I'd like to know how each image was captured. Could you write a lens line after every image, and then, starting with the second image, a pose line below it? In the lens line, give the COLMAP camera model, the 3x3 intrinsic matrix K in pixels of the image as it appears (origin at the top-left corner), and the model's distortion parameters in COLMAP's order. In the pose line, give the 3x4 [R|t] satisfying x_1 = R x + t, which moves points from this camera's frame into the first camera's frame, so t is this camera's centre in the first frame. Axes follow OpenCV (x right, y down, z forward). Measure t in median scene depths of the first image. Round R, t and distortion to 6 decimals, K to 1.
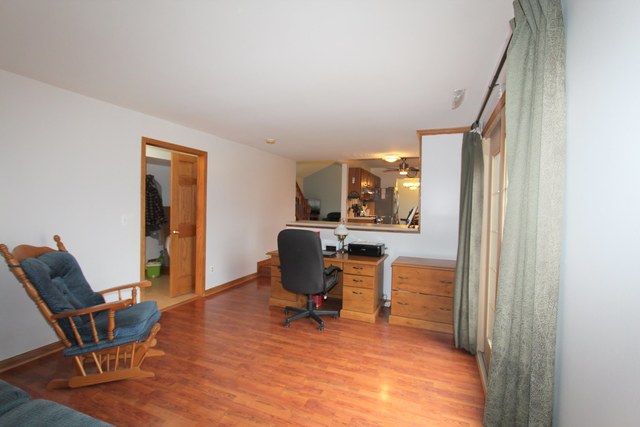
lens RADIAL K [[296.3, 0, 320.0], [0, 296.3, 213.5], [0, 0, 1]] dist [-0.017433, 0.001121]
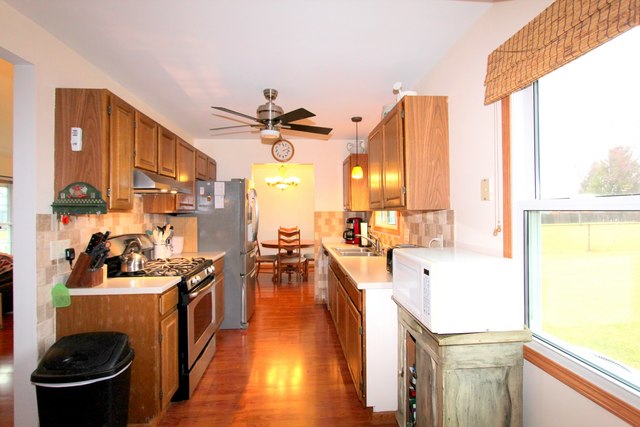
lens RADIAL K [[296.3, 0, 320.0], [0, 296.3, 213.5], [0, 0, 1]] dist [-0.017433, 0.001121]
pose [[0.895228, -0.029844, 0.444608, 0.345024], [0.038712, 0.999191, -0.010877, -0.072685], [-0.443924, 0.026949, 0.895659, 1.285515]]
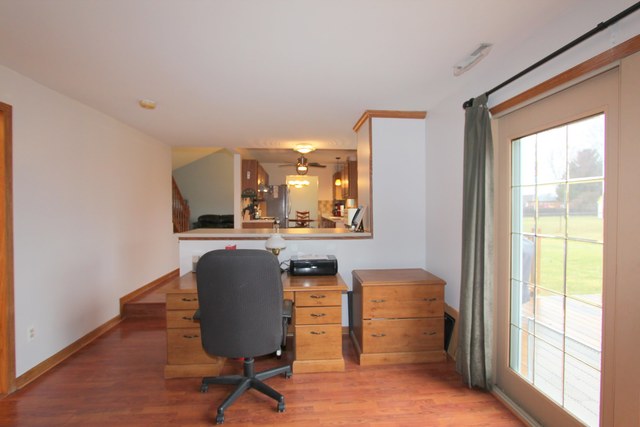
lens RADIAL K [[296.3, 0, 320.0], [0, 296.3, 213.5], [0, 0, 1]] dist [-0.017433, 0.001121]
pose [[0.890793, -0.031058, 0.453346, -0.154524], [0.031739, 0.999478, 0.006108, -0.010297], [-0.453299, 0.008948, 0.891314, 0.346803]]
